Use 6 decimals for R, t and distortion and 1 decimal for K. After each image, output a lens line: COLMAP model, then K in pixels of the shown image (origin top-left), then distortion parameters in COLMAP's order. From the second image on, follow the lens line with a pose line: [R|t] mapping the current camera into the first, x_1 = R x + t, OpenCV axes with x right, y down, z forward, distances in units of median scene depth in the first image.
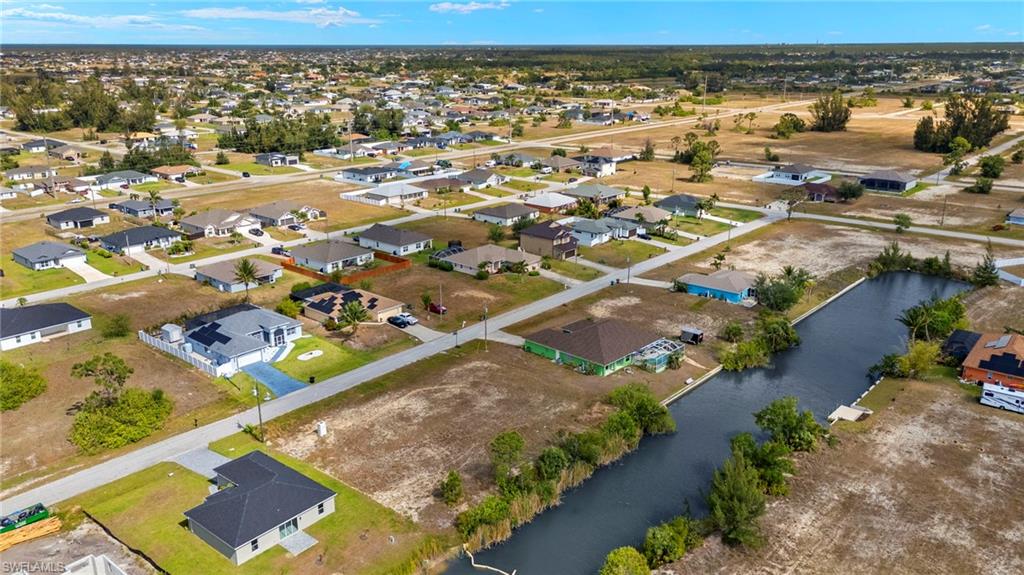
lens RADIAL K [[768.2, 0, 512.0], [0, 768.2, 287.5], [0, 0, 1]] dist [0.108229, -0.121432]
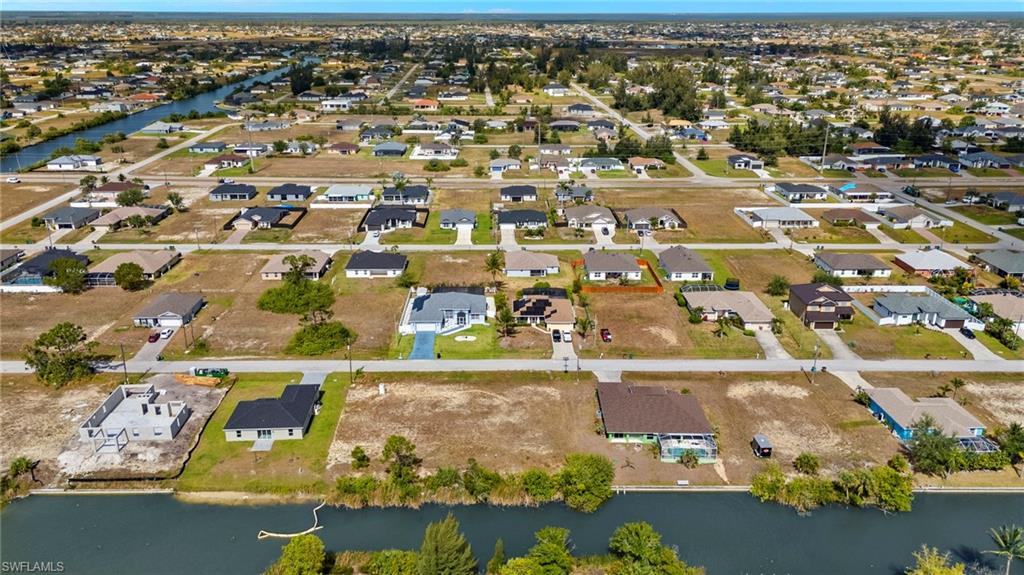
lens RADIAL K [[777.4, 0, 508.1], [0, 777.4, 283.9], [0, 0, 1]] dist [0.102867, -0.129392]
pose [[0.669271, 0.247587, -0.700555, 0.541271], [-0.225914, 0.966019, 0.125580, -0.144225], [0.707841, 0.074218, 0.702462, 0.121970]]
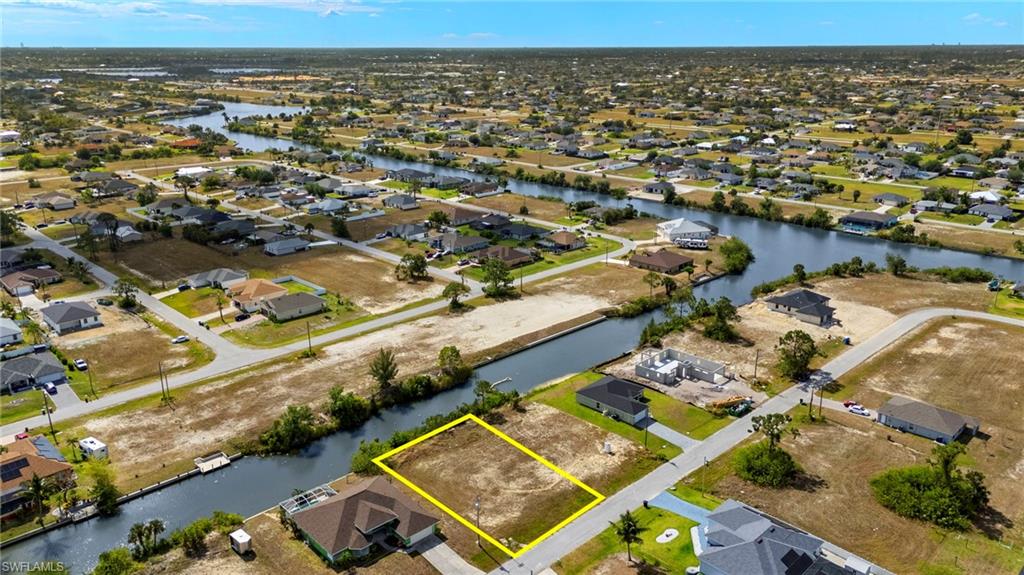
lens RADIAL K [[746.8, 0, 509.0], [0, 746.8, 288.9], [0, 0, 1]] dist [0.100515, -0.124221]
pose [[-0.996723, -0.020392, 0.078281, -0.111233], [0.028823, 0.814669, 0.579210, -0.566305], [-0.075584, 0.579568, -0.811411, 1.301911]]
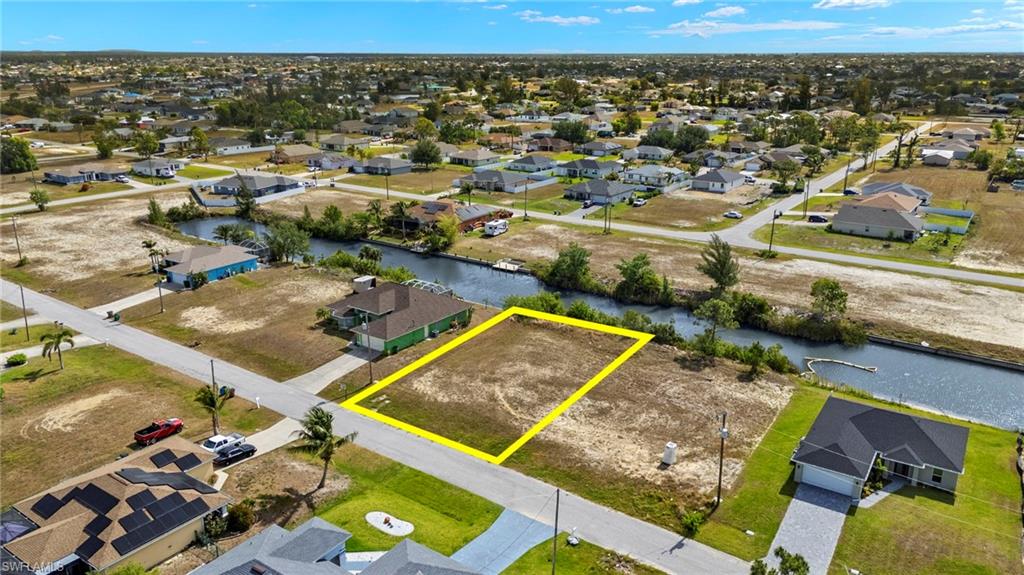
lens RADIAL K [[750.6, 0, 514.5], [0, 750.6, 285.8], [0, 0, 1]] dist [0.114694, -0.171964]
pose [[-0.110731, -0.292670, 0.949780, -0.559502], [0.299066, 0.901551, 0.312675, -0.142549], [-0.947786, 0.318670, -0.012301, 0.727980]]
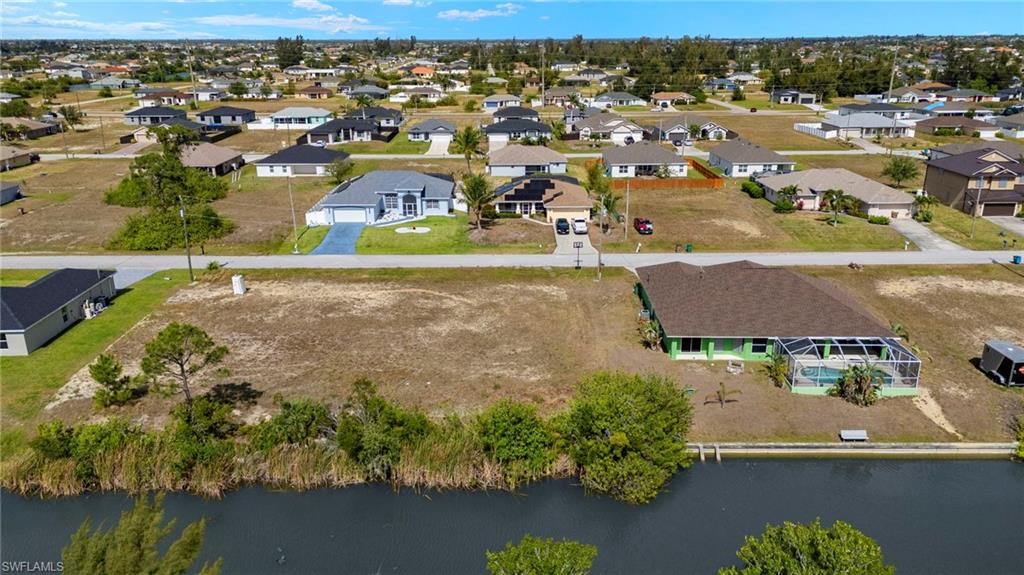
lens RADIAL K [[755.6, 0, 512.0], [0, 755.6, 287.5], [0, 0, 1]] dist [0.065950, -0.057810]
pose [[0.663238, 0.230916, -0.711894, 0.292895], [-0.221859, 0.969117, 0.107656, 0.032742], [0.714768, 0.086539, 0.693987, 0.455470]]
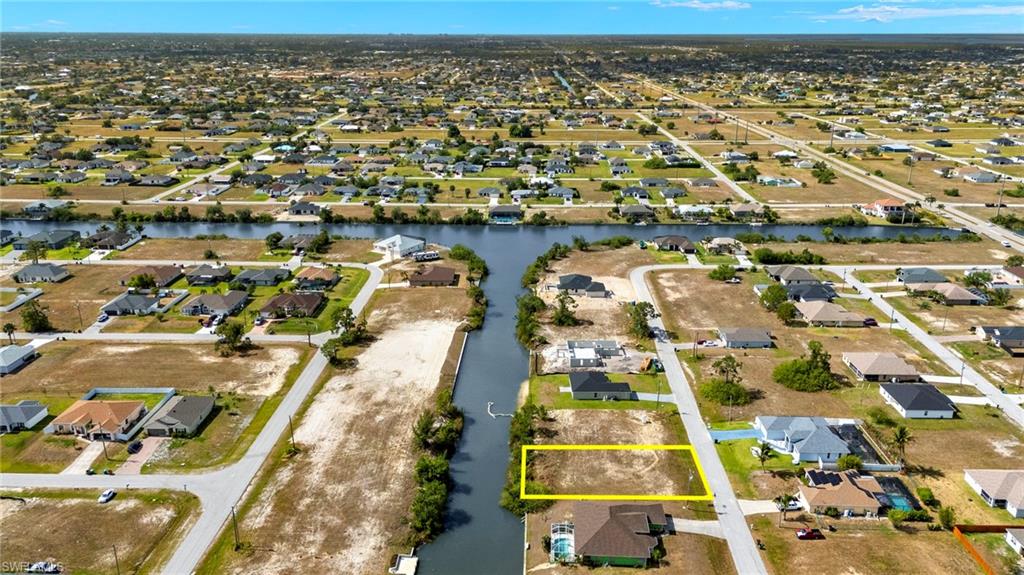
lens RADIAL K [[777.4, 0, 508.1], [0, 777.4, 283.9], [0, 0, 1]] dist [0.102867, -0.129392]
pose [[-0.771662, 0.196735, -0.604842, 0.702098], [-0.191119, 0.835290, 0.515524, -0.647890], [0.606639, 0.513407, -0.606961, 1.171810]]
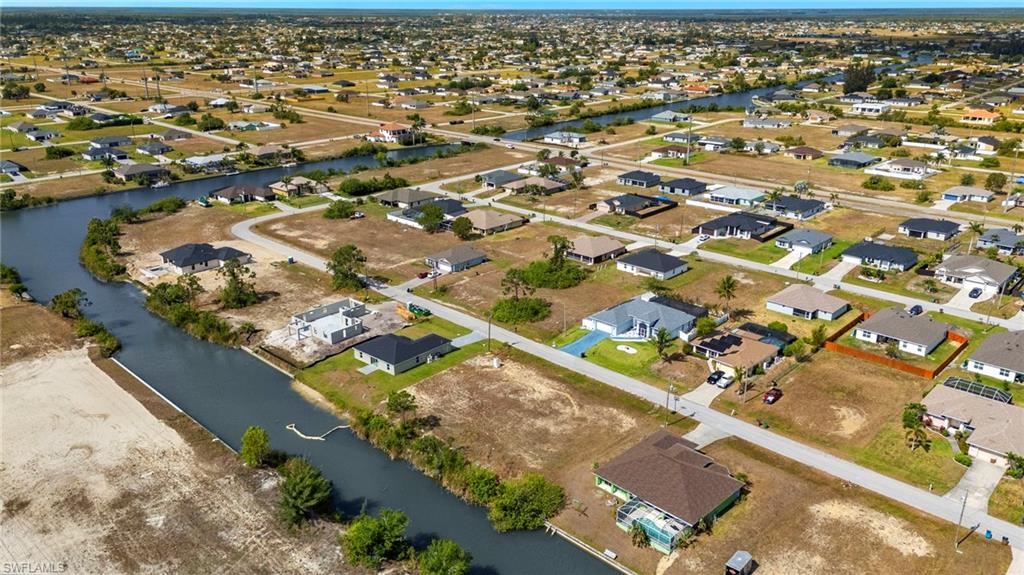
lens RADIAL K [[777.4, 0, 508.1], [0, 777.4, 283.9], [0, 0, 1]] dist [0.102867, -0.129392]
pose [[-0.046056, 0.335556, -0.940894, 0.713553], [-0.300881, 0.893493, 0.333379, -0.293705], [0.952549, 0.298451, 0.059812, 0.591754]]
